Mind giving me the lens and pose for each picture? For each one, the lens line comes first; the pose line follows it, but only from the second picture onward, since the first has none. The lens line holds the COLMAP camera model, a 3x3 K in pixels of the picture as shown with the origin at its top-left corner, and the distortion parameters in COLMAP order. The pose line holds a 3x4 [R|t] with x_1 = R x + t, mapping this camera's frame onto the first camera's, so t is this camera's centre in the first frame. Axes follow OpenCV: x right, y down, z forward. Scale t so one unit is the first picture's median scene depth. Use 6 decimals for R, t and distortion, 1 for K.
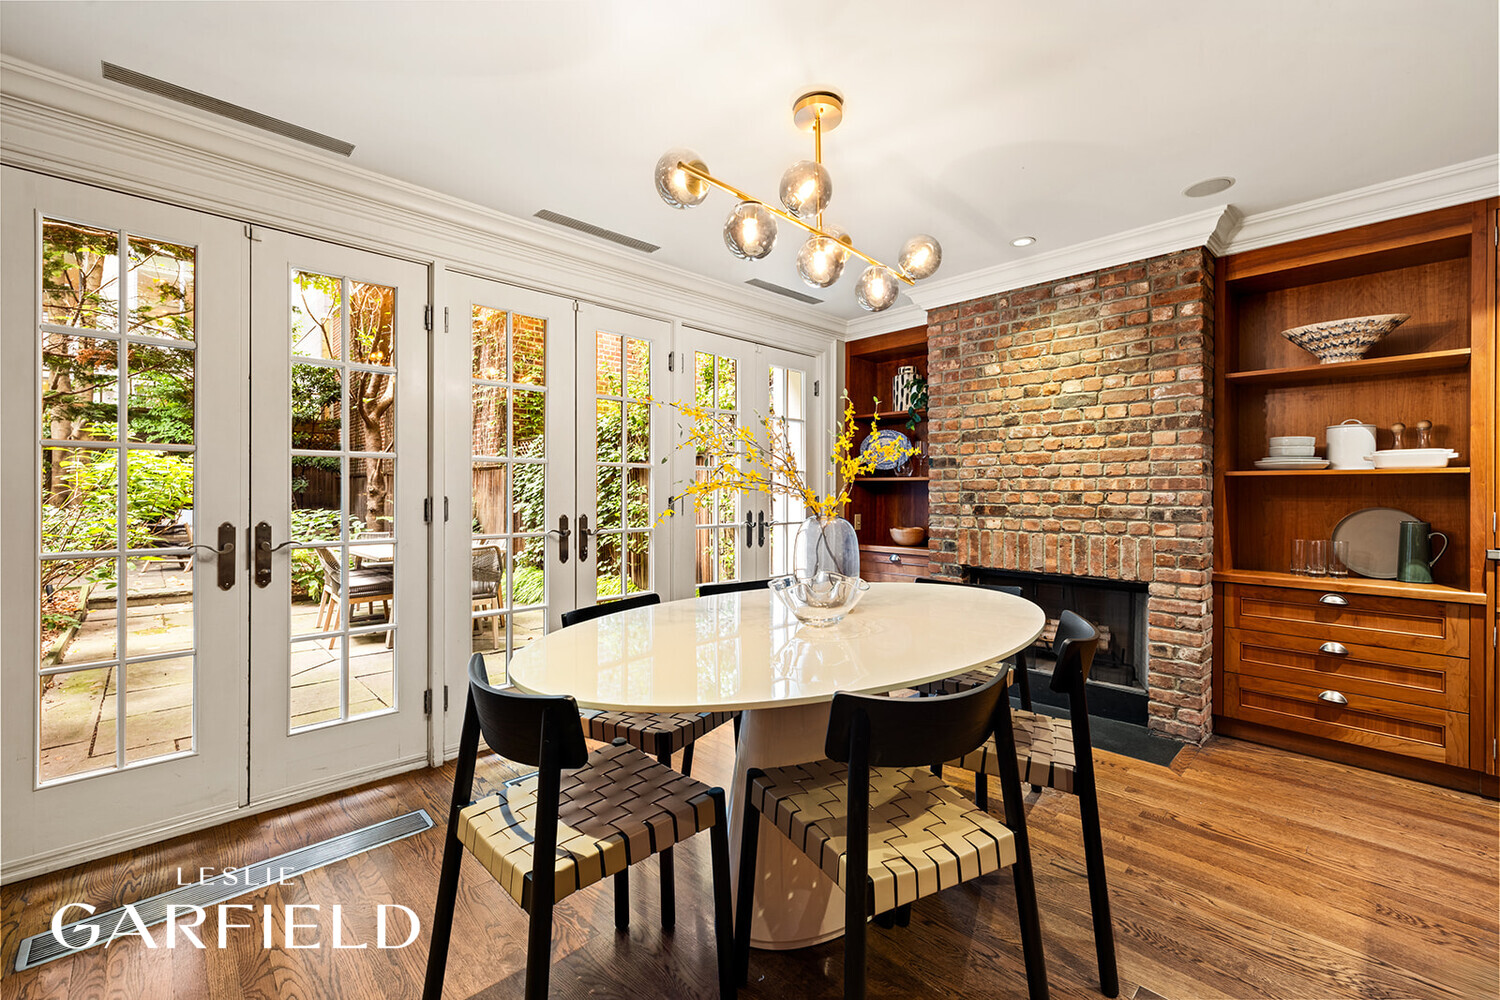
lens RADIAL K [[641.9, 0, 753.8], [0, 641.9, 497.0], [0, 0, 1]] dist [0.000752, 0.000184]
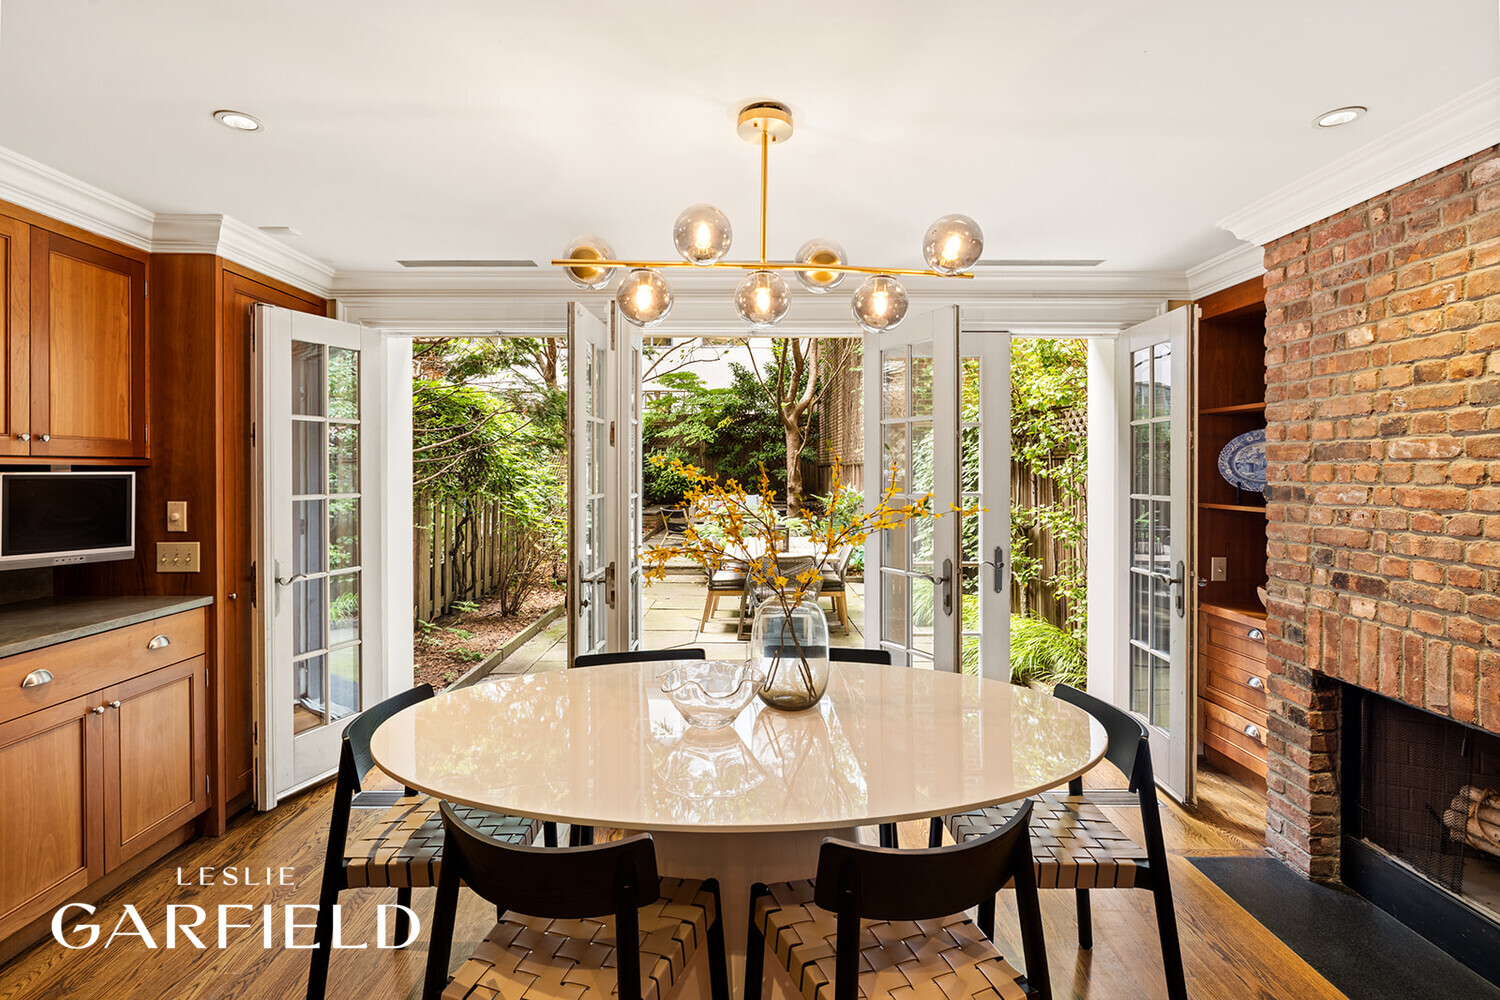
lens RADIAL K [[711.3, 0, 730.3], [0, 711.3, 472.4], [0, 0, 1]] dist [0.004530, -0.000265]
pose [[0.717502, 0.001589, -0.696555, 0.439360], [-0.005353, 0.999980, -0.003232, -0.078072], [0.696536, 0.006048, 0.717496, 0.174083]]
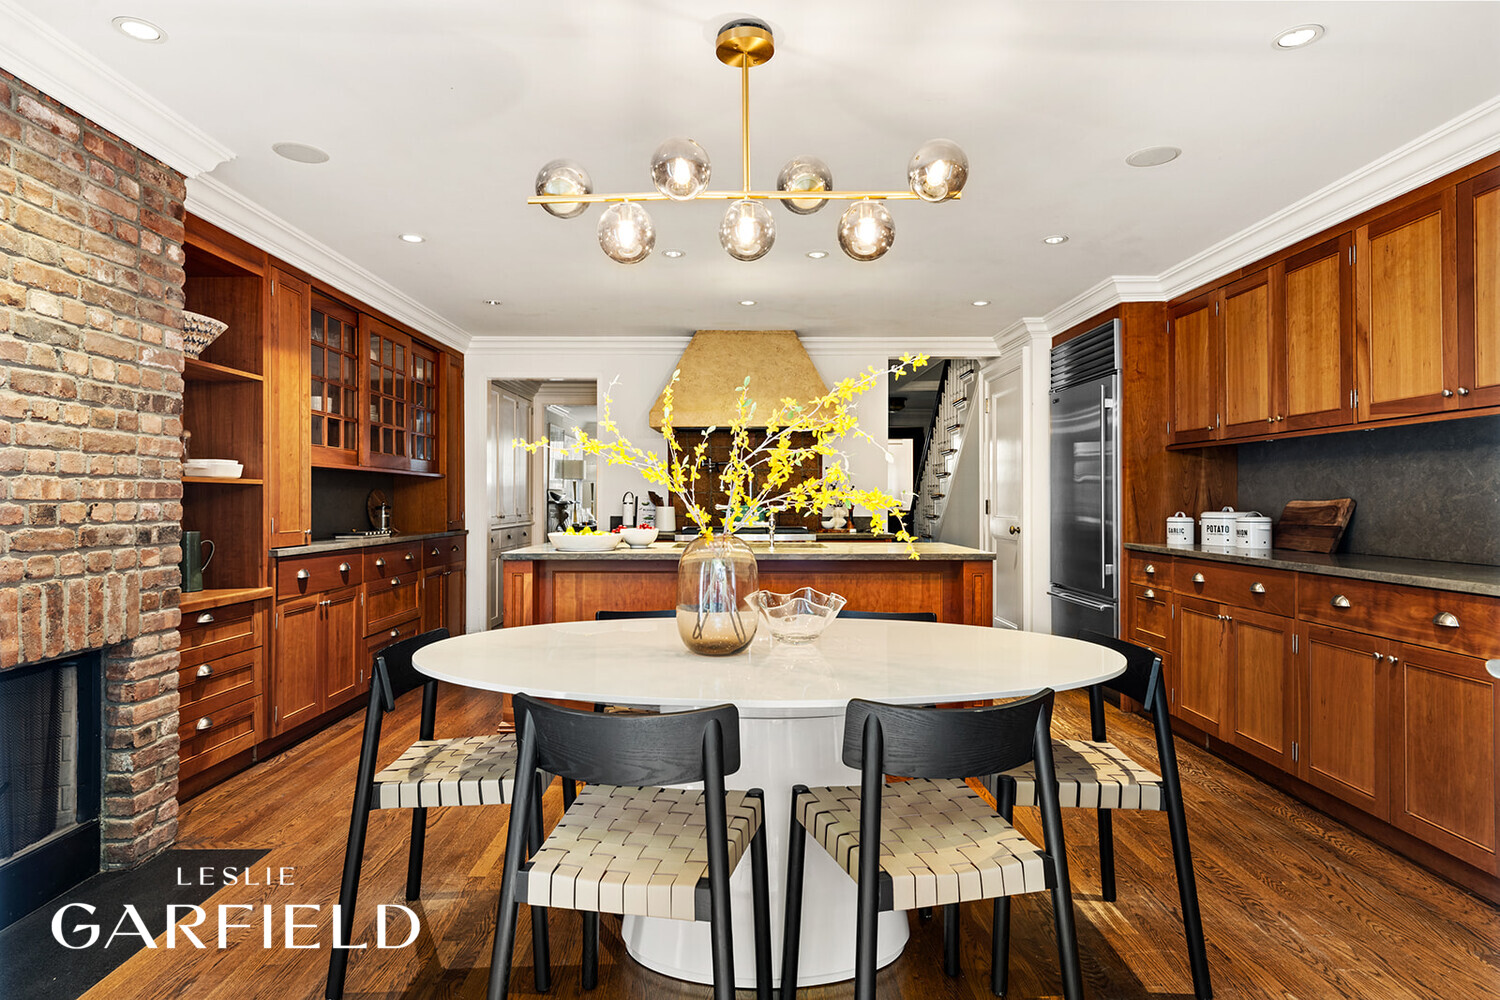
lens RADIAL K [[819.8, 0, 748.2], [0, 819.8, 498.9], [0, 0, 1]] dist [0.000594, 0.000025]
pose [[-0.733604, -0.003030, 0.679570, -0.379914], [0.000969, 0.999984, 0.005506, -0.013815], [-0.679576, 0.004698, -0.733590, 1.075963]]
